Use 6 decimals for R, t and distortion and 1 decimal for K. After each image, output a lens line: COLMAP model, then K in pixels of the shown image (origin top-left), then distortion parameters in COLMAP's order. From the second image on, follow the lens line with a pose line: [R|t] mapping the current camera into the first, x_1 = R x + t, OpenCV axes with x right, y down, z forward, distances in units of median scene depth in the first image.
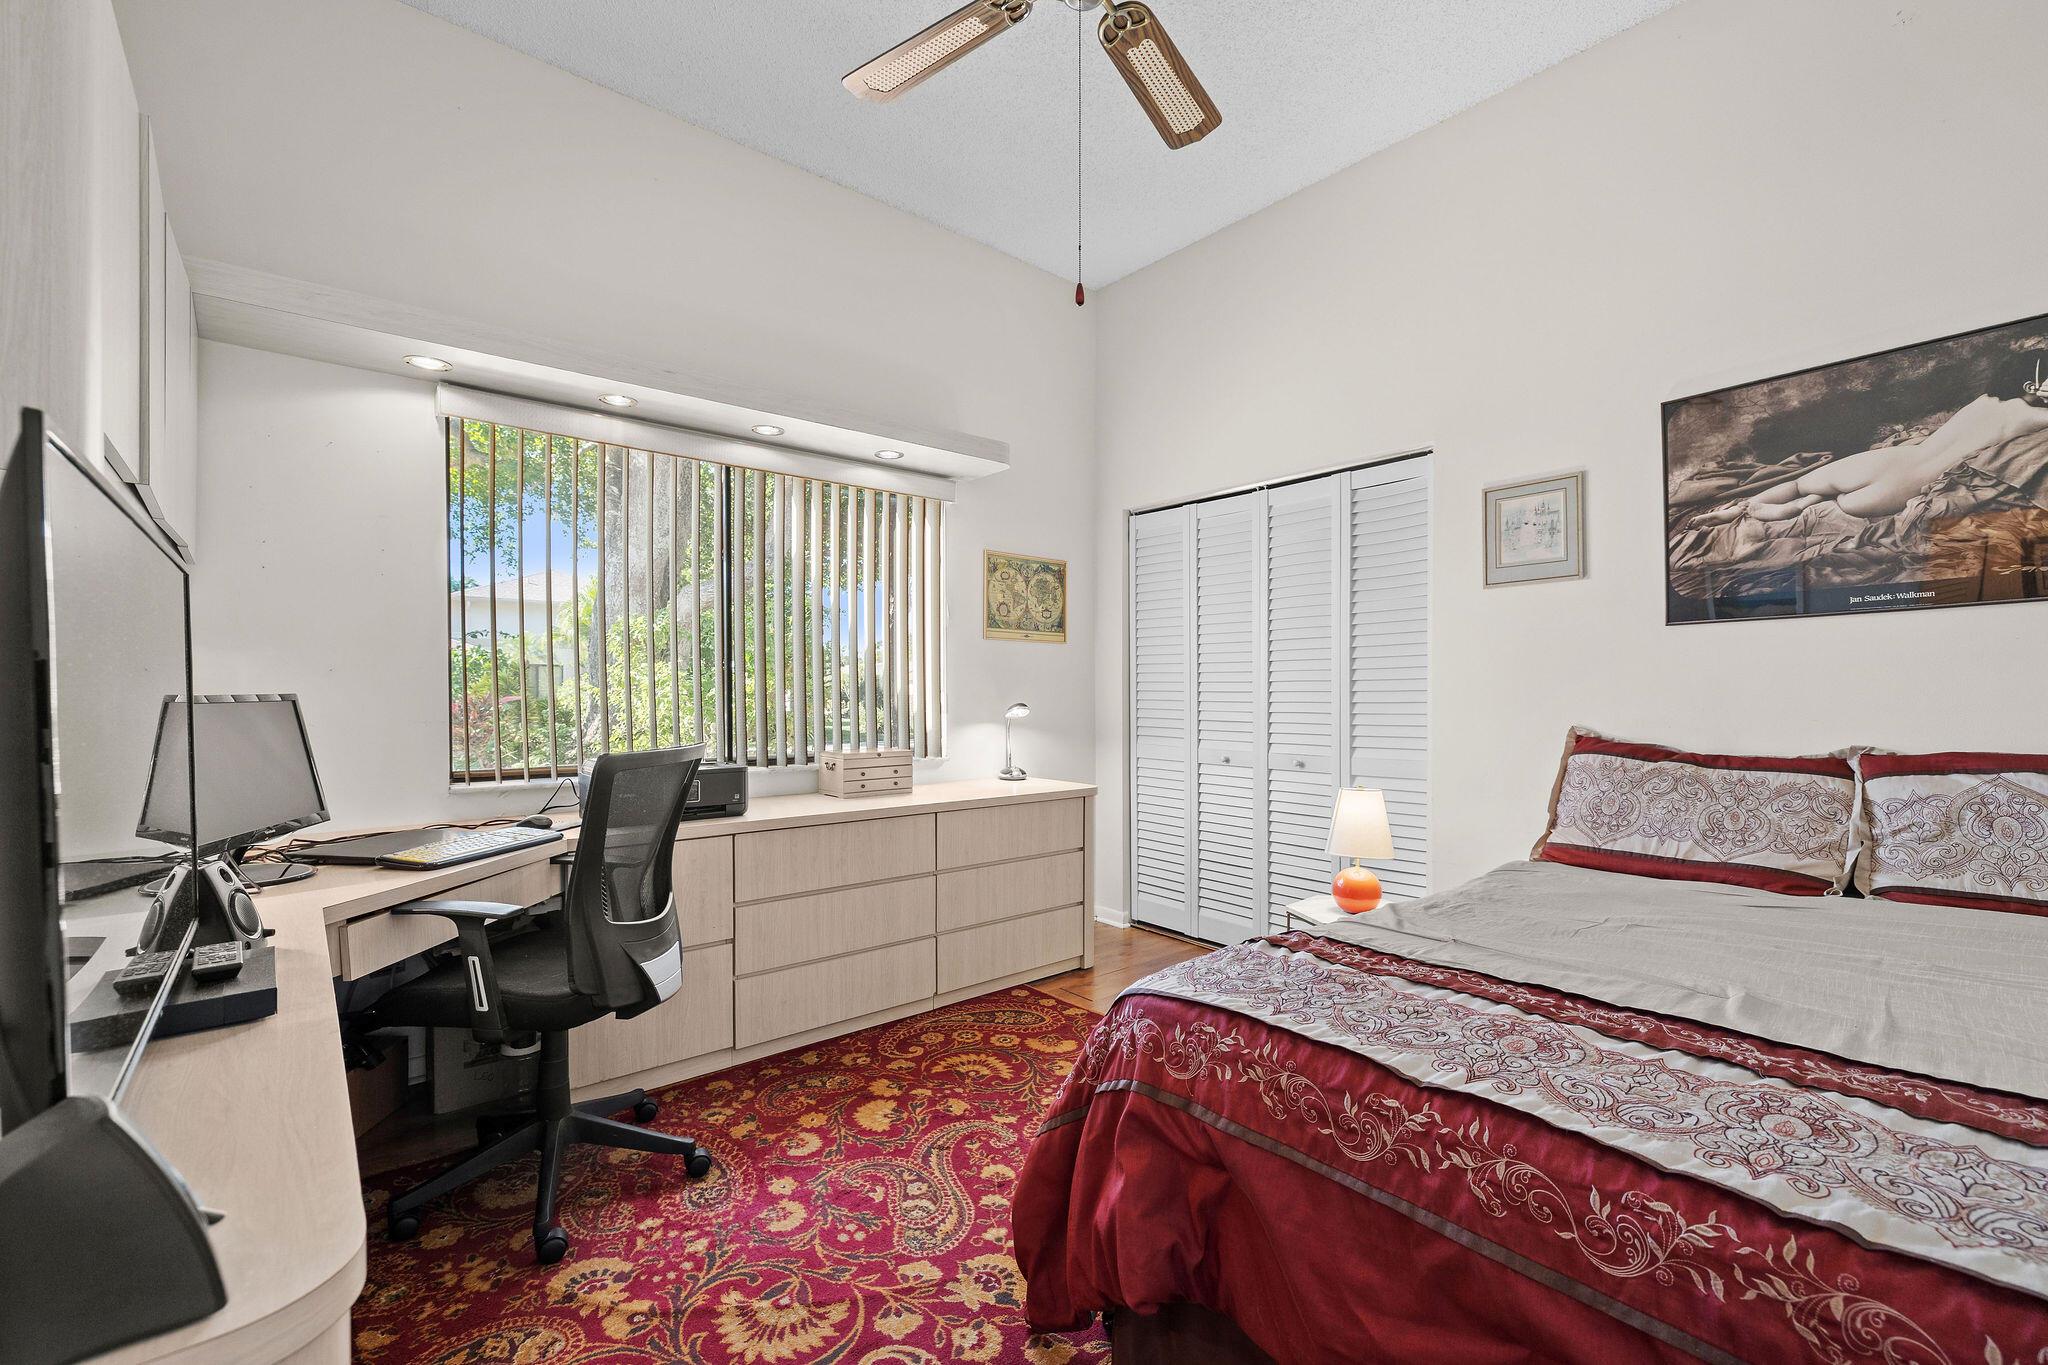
lens RADIAL K [[861.0, 0, 1028.7], [0, 861.0, 684.6], [0, 0, 1]] dist [0.001692, -0.000351]
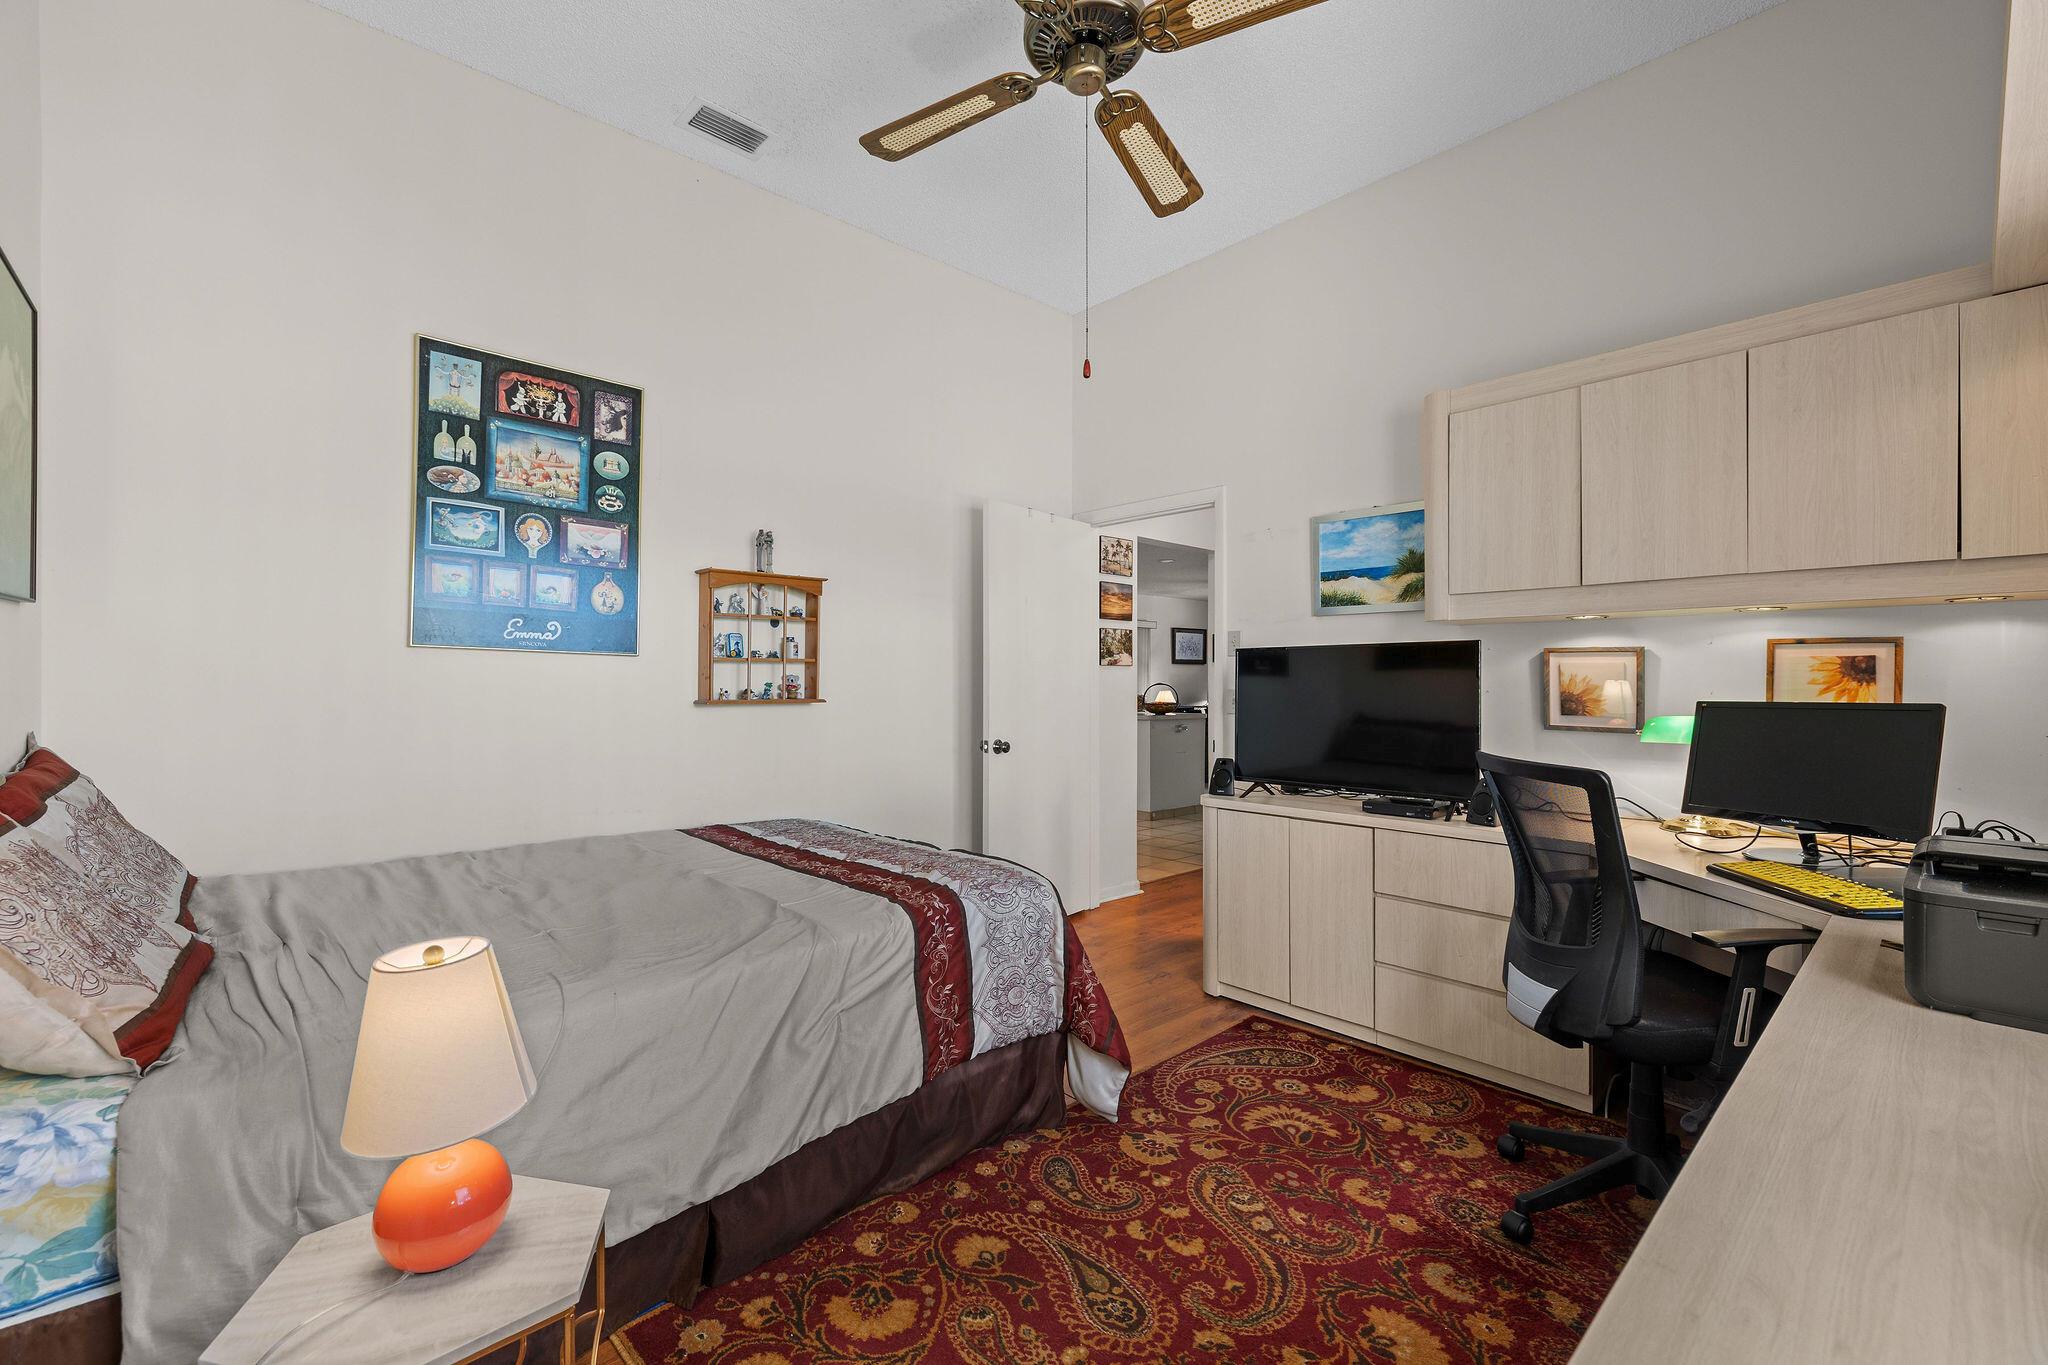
lens RADIAL K [[861.0, 0, 1028.7], [0, 861.0, 684.6], [0, 0, 1]] dist [0.001692, -0.000351]
pose [[-0.998982, -0.001117, -0.045107, 0.179352], [-0.000941, 0.999992, -0.003927, -0.006520], [0.045111, -0.003880, -0.998974, 2.032797]]
